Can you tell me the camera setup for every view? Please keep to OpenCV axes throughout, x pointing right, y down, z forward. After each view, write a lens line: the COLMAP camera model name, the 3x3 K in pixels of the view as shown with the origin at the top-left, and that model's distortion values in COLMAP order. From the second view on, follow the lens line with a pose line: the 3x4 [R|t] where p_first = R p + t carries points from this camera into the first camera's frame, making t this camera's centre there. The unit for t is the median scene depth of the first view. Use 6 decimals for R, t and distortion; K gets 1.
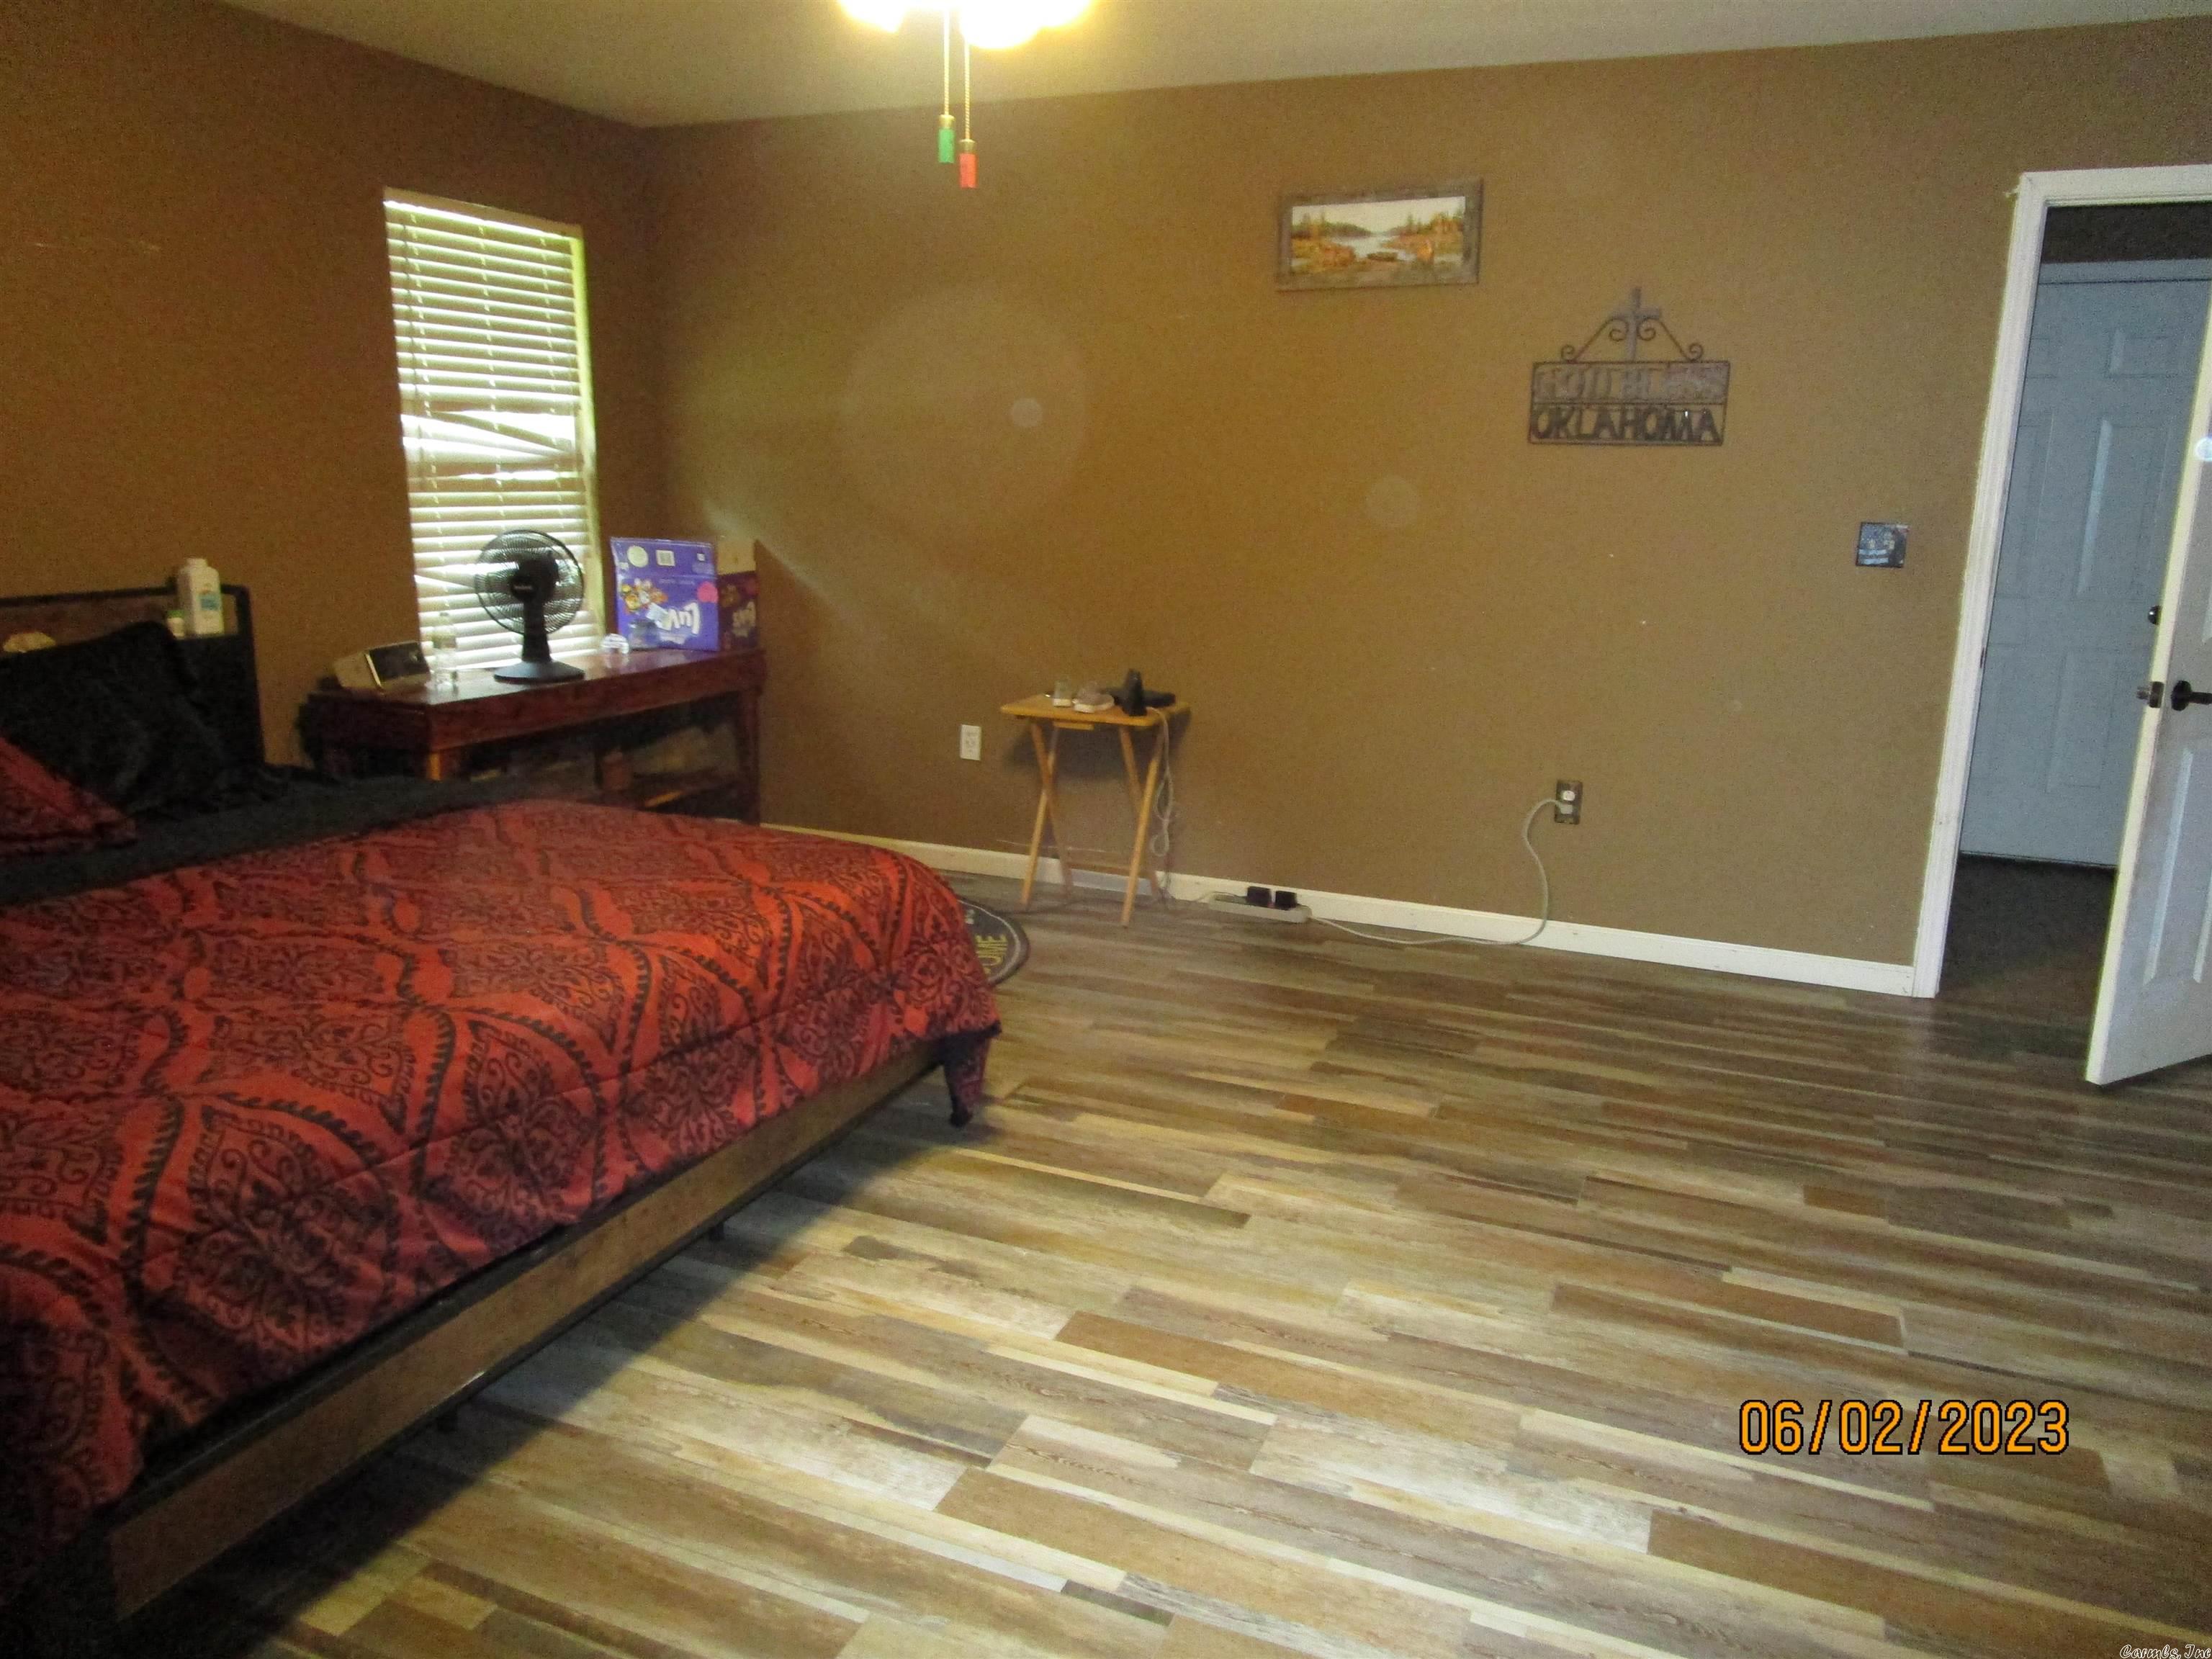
lens RADIAL K [[1564.9, 0, 1096.1], [0, 1564.9, 820.1], [0, 0, 1]] dist [-0.035267, 0.009996]
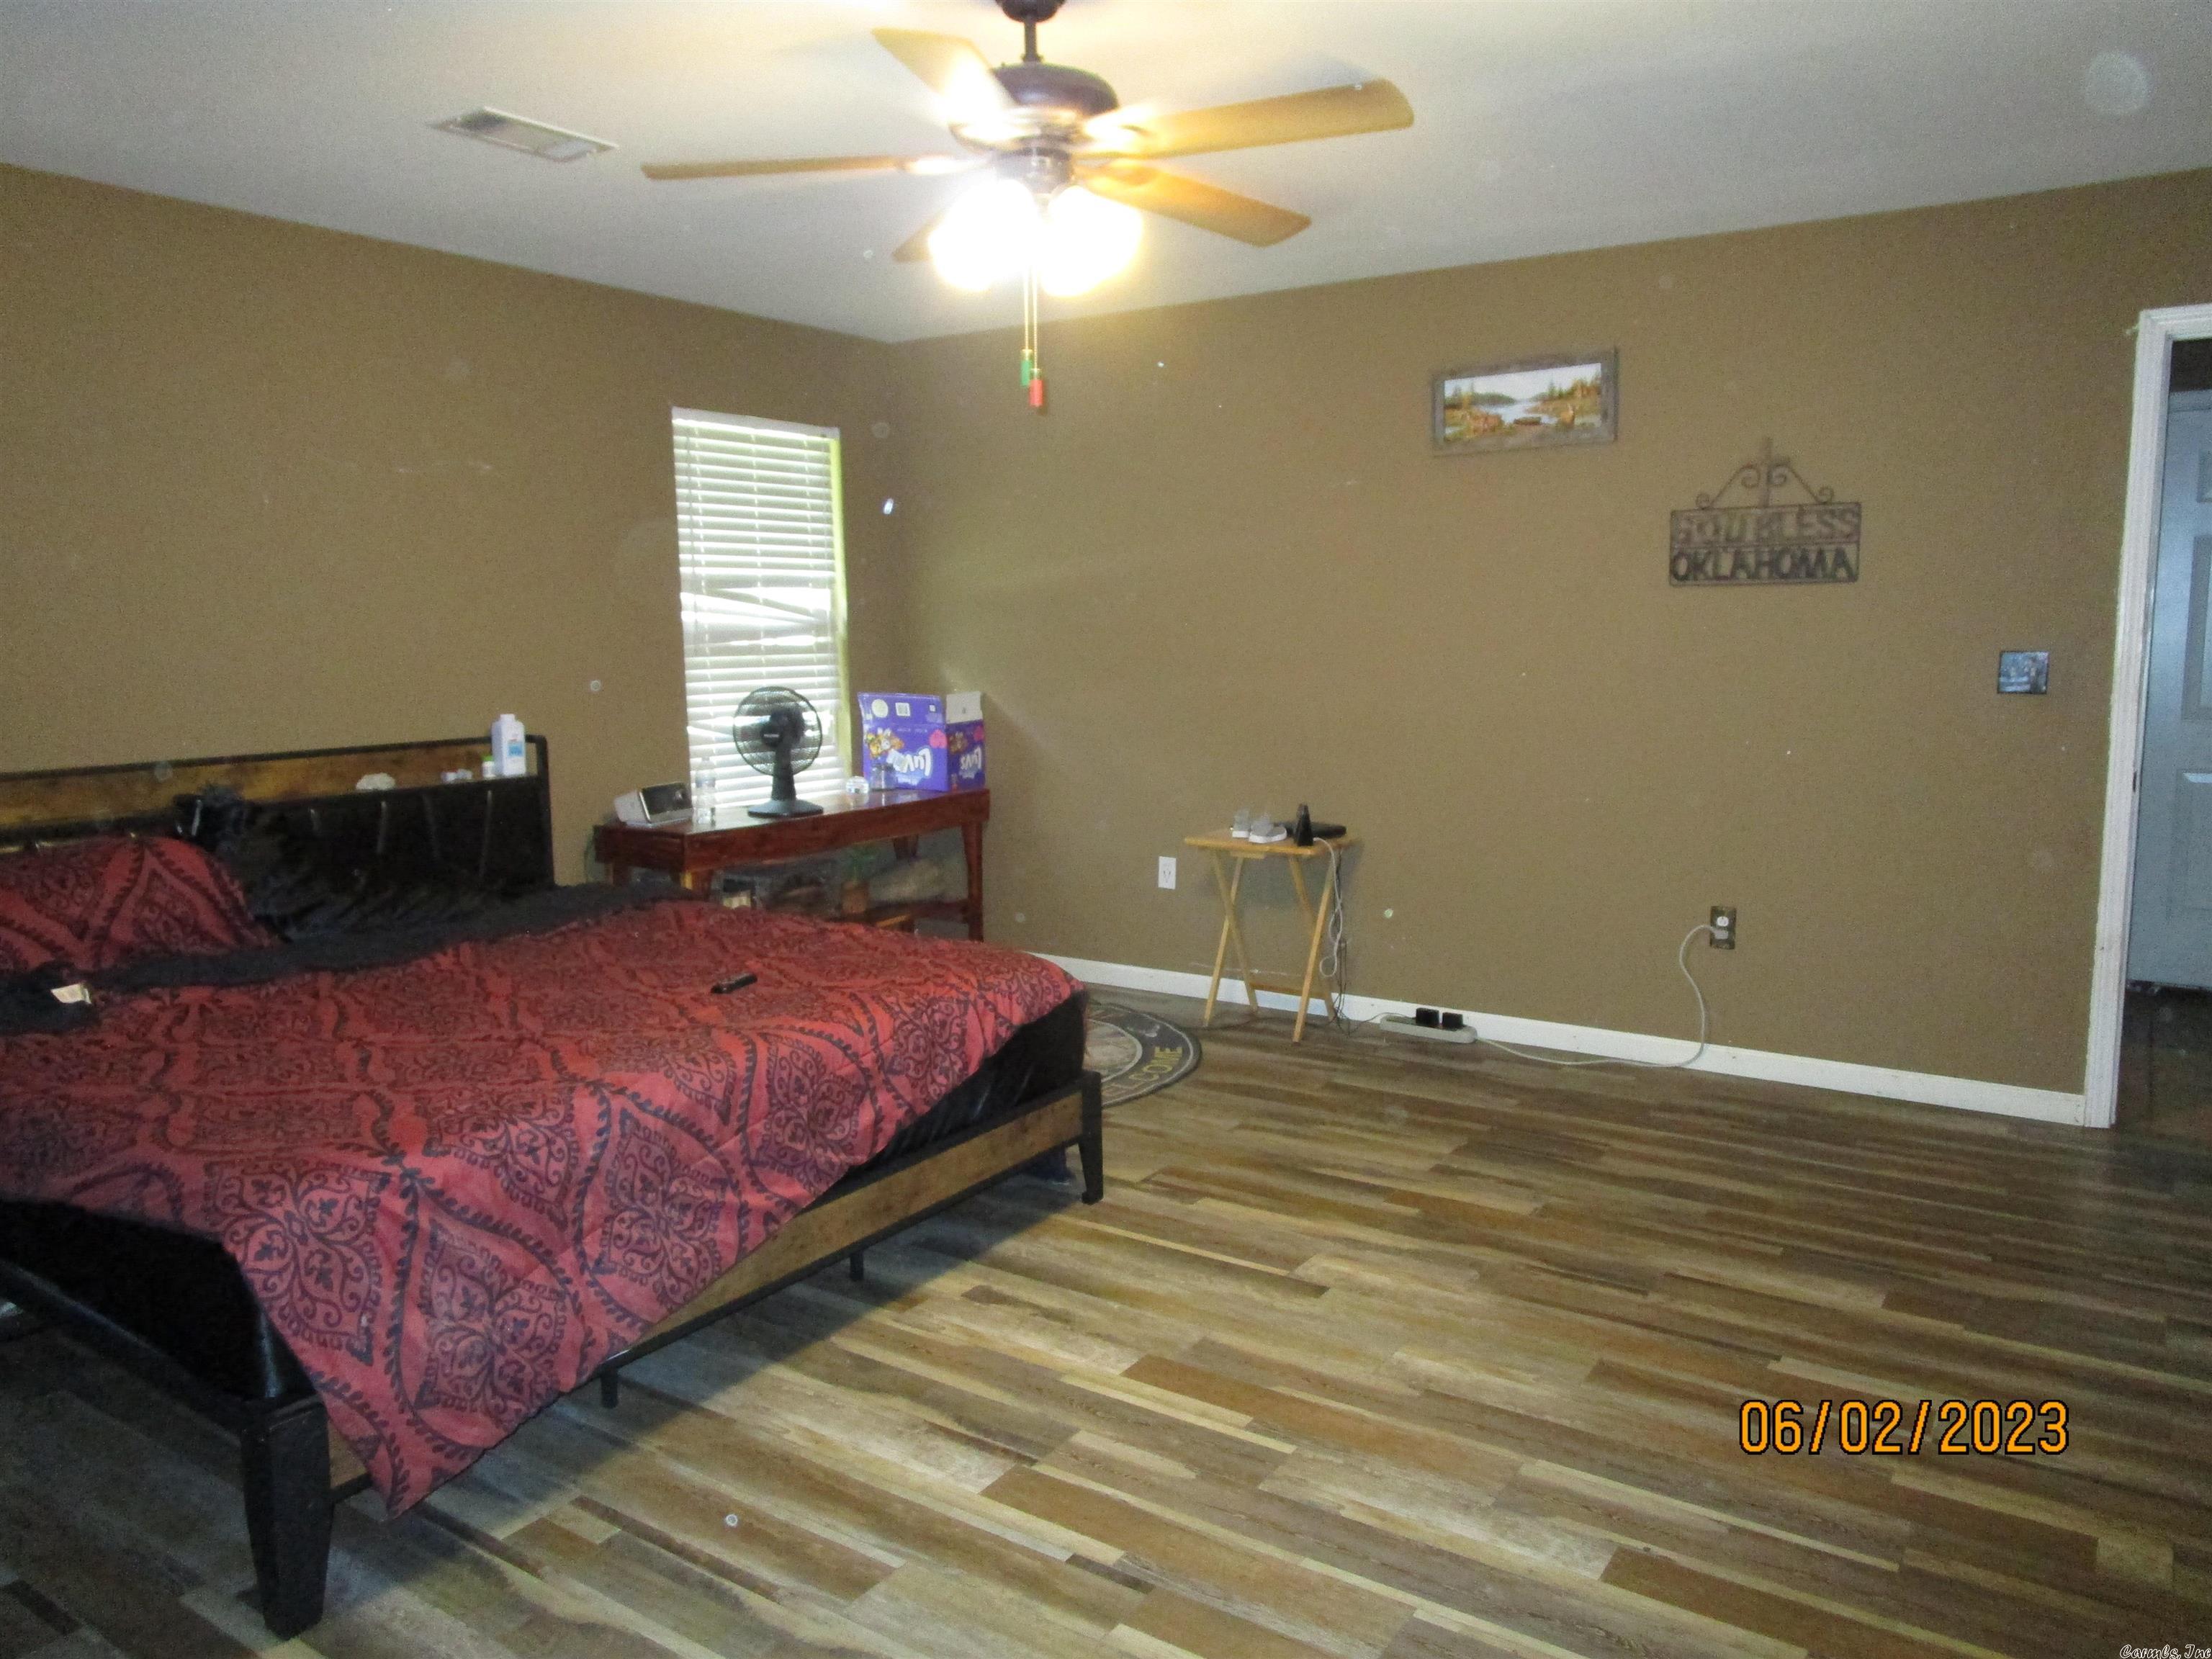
lens RADIAL K [[1564.9, 0, 1099.8], [0, 1564.9, 809.7], [0, 0, 1]] dist [-0.035267, 0.009996]
pose [[0.980709, -0.006251, -0.195373, 0.121972], [-0.013823, 0.994768, -0.101219, 0.024824], [0.194984, 0.101967, 0.975492, -0.105112]]
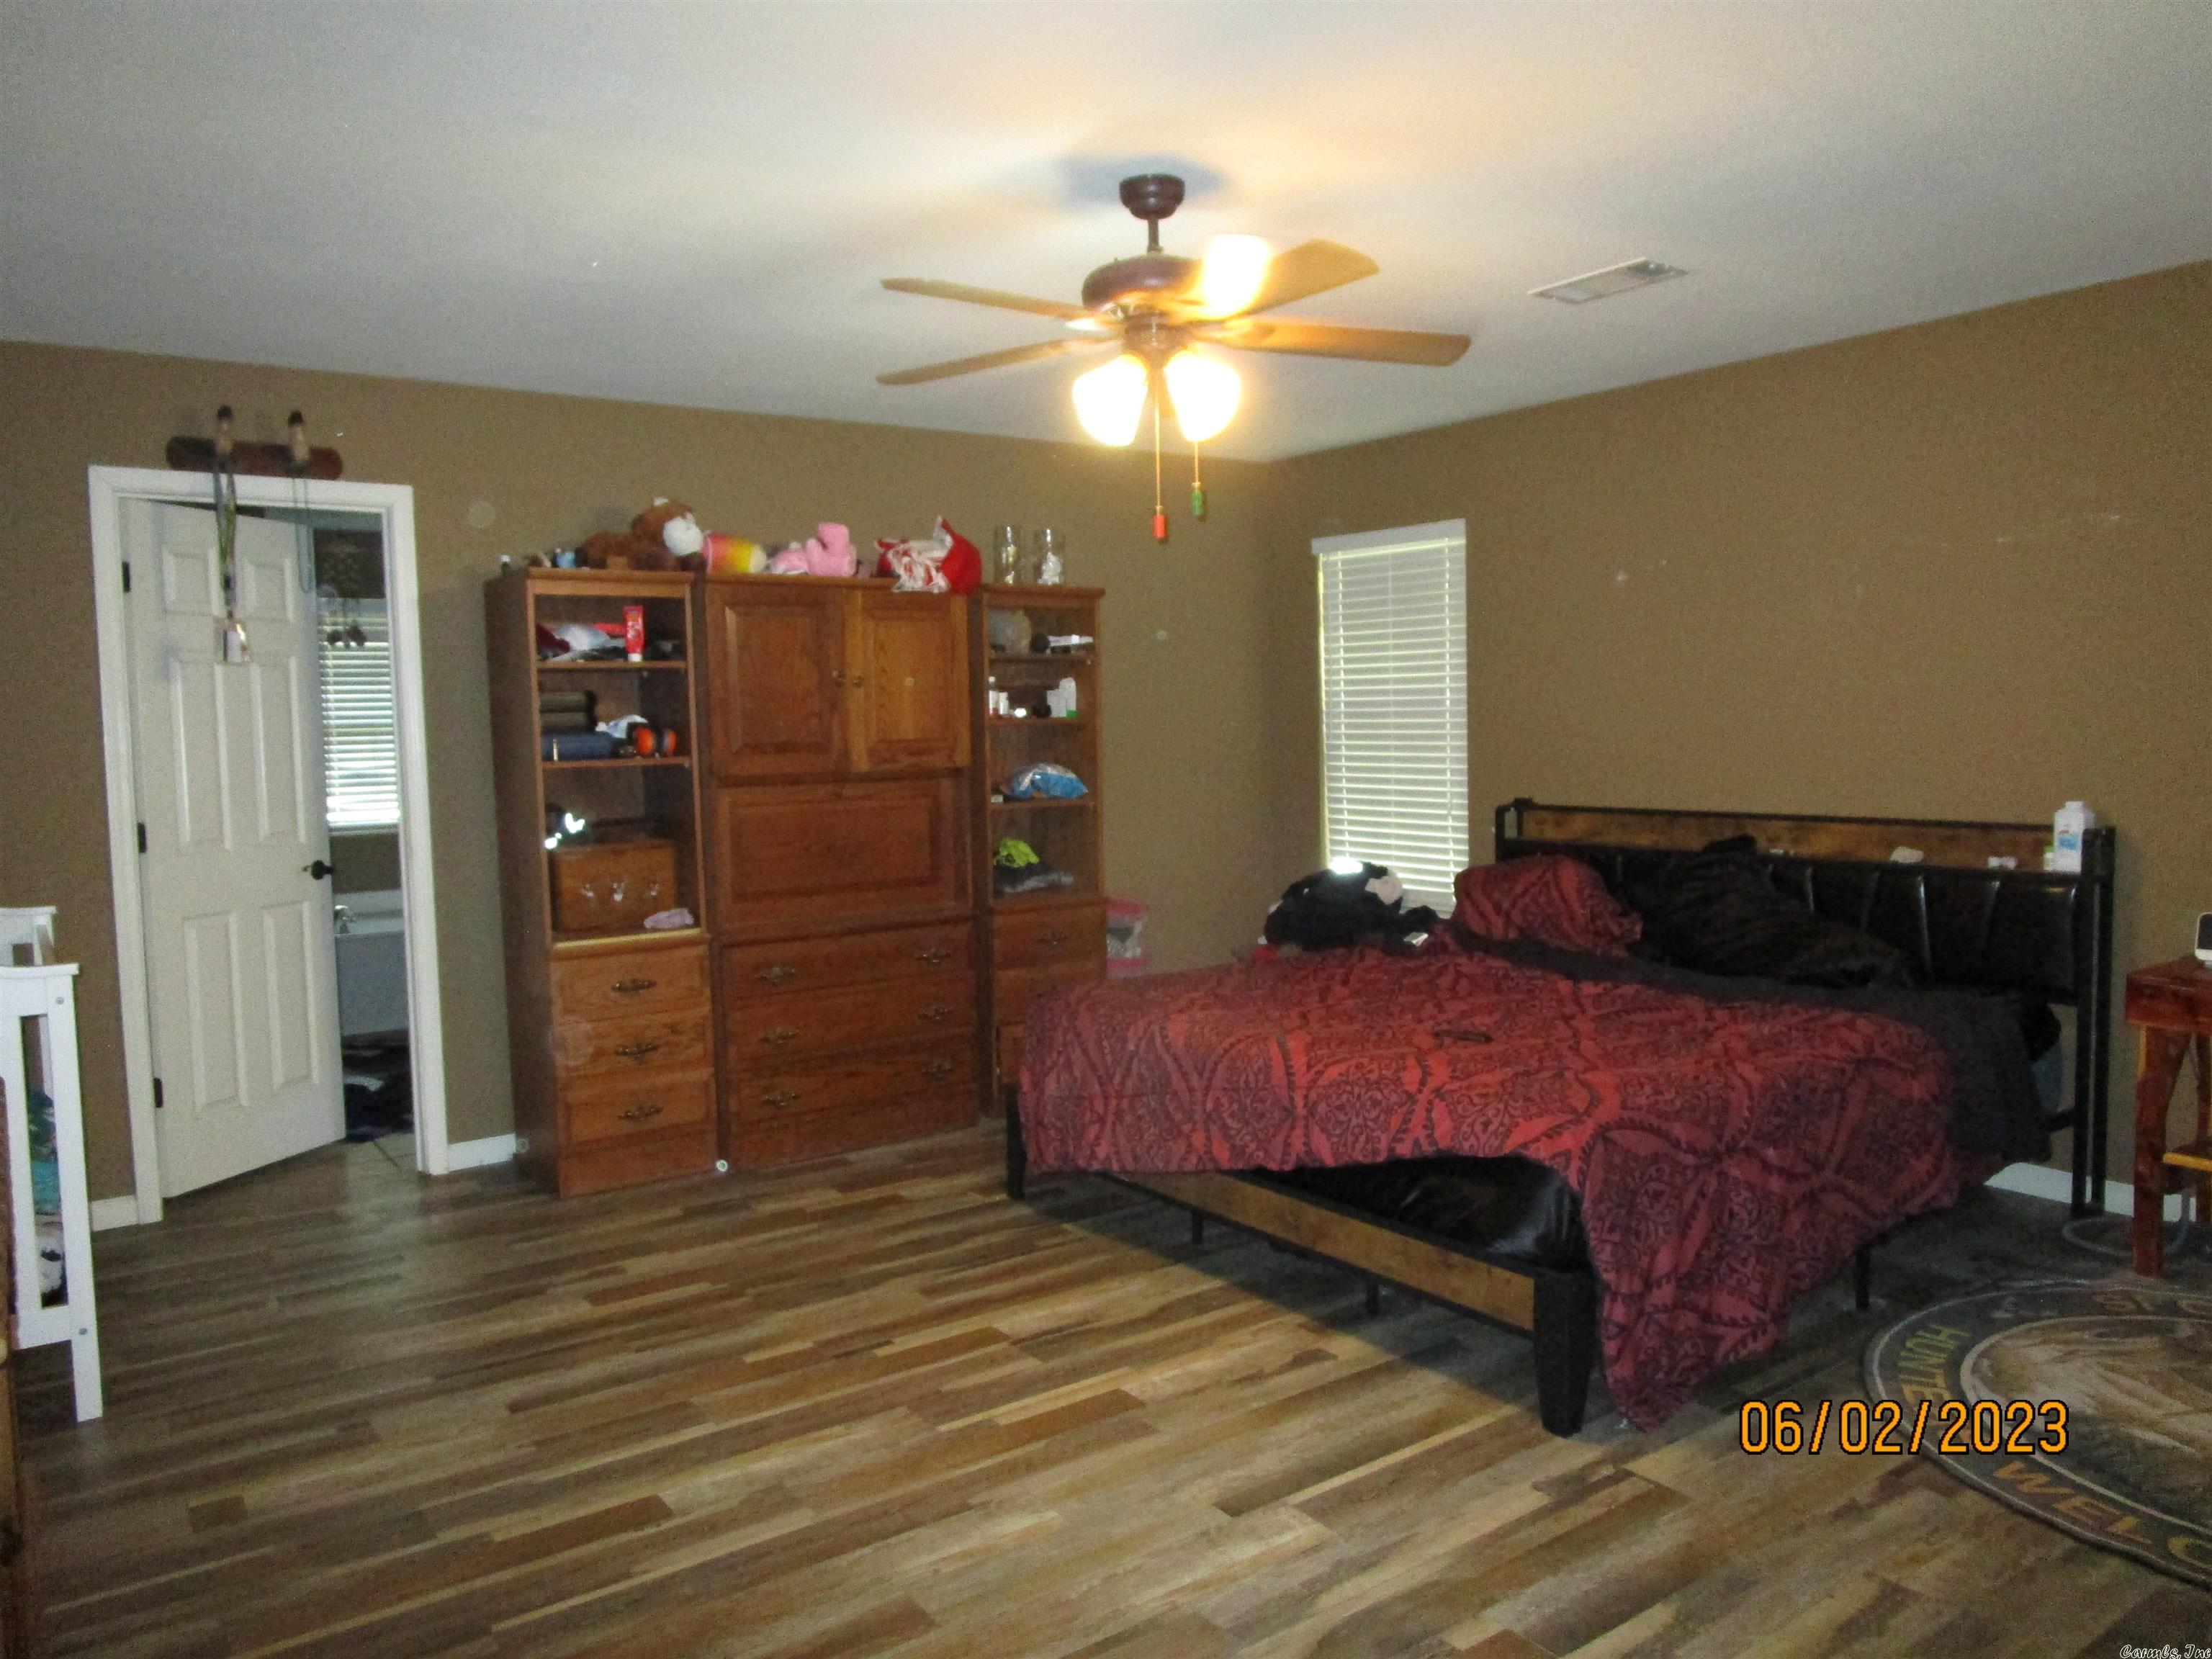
lens RADIAL K [[1564.9, 0, 1107.4], [0, 1564.9, 833.2], [0, 0, 1]] dist [-0.035267, 0.009996]
pose [[-0.519351, 0.049242, -0.853141, 0.695049], [-0.179587, 0.969755, 0.165297, -0.211234], [0.835478, 0.239060, -0.494800, 1.007562]]
